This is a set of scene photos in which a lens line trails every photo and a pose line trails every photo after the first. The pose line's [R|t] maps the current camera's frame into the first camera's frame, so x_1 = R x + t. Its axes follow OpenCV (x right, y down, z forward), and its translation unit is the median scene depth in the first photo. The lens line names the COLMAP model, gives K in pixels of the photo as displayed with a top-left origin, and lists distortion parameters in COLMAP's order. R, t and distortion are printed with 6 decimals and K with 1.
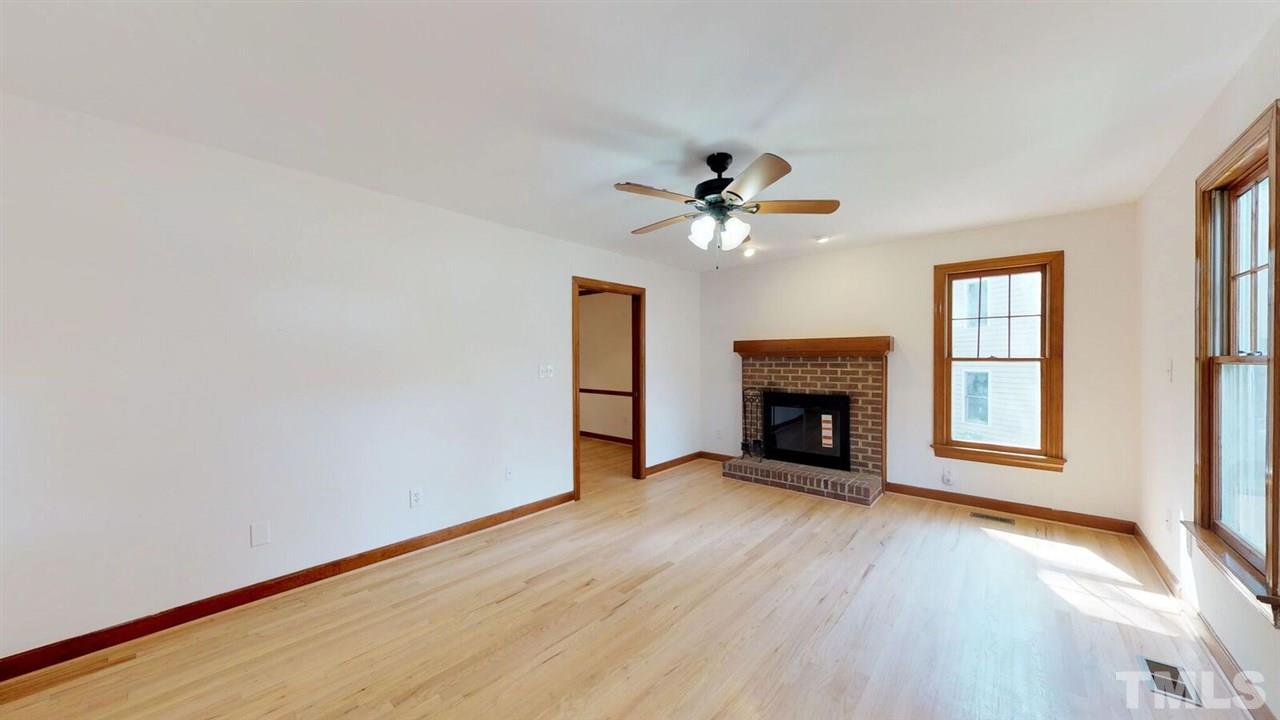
lens RADIAL K [[428.2, 0, 640.1], [0, 428.2, 360.7], [0, 0, 1]] dist [0.000599, 0.000162]
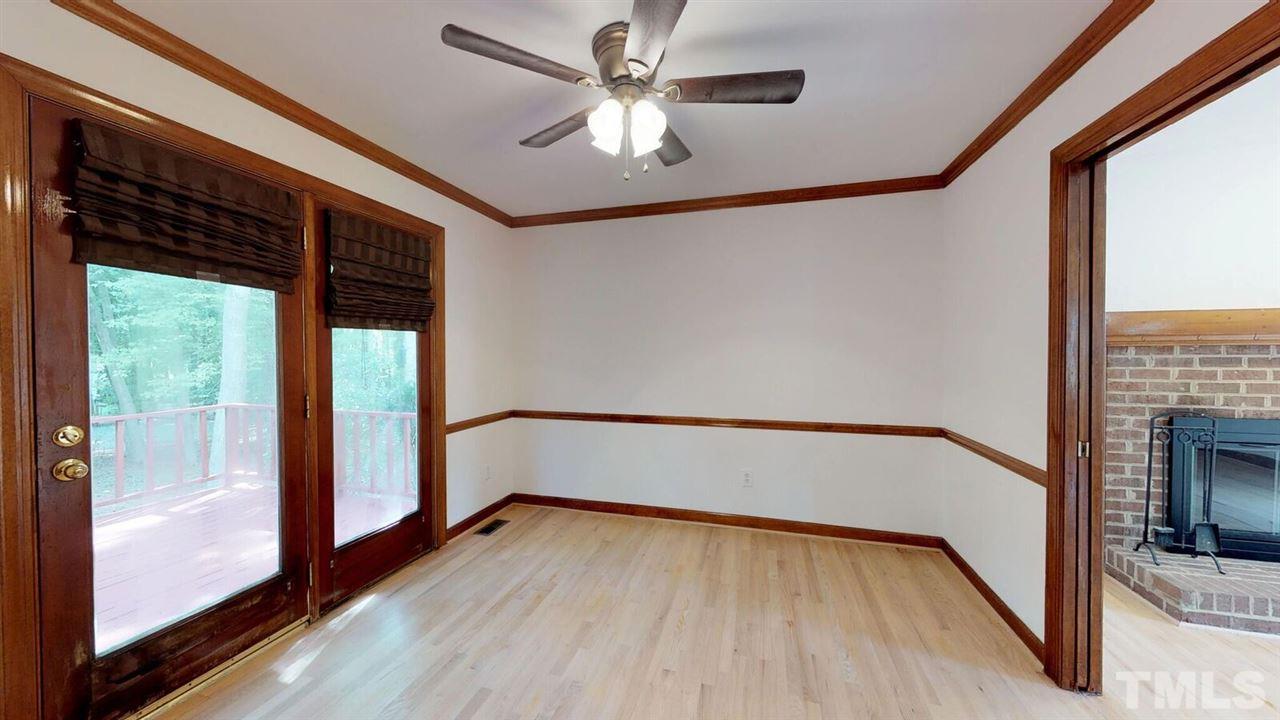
lens RADIAL K [[428.2, 0, 640.1], [0, 428.2, 360.7], [0, 0, 1]] dist [0.000599, 0.000162]
pose [[0.903789, -0.007068, 0.427921, -0.574242], [0.002845, 0.999941, 0.010509, 0.001871], [-0.427970, -0.008280, 0.903755, 1.005921]]
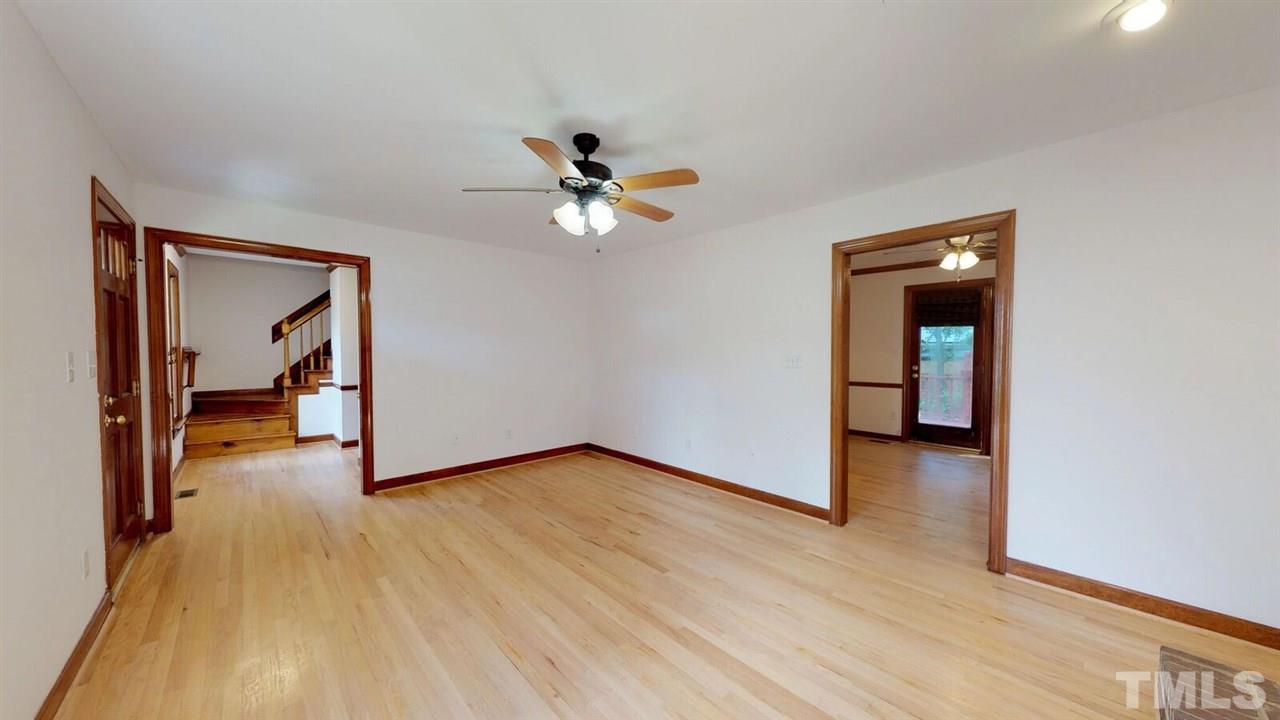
lens RADIAL K [[428.2, 0, 640.1], [0, 428.2, 360.7], [0, 0, 1]] dist [0.000599, 0.000162]
pose [[-0.103967, 0.026751, -0.994221, 0.677148], [-0.004711, 0.999614, 0.027388, 0.003616], [0.994570, 0.007531, -0.103801, 0.730923]]
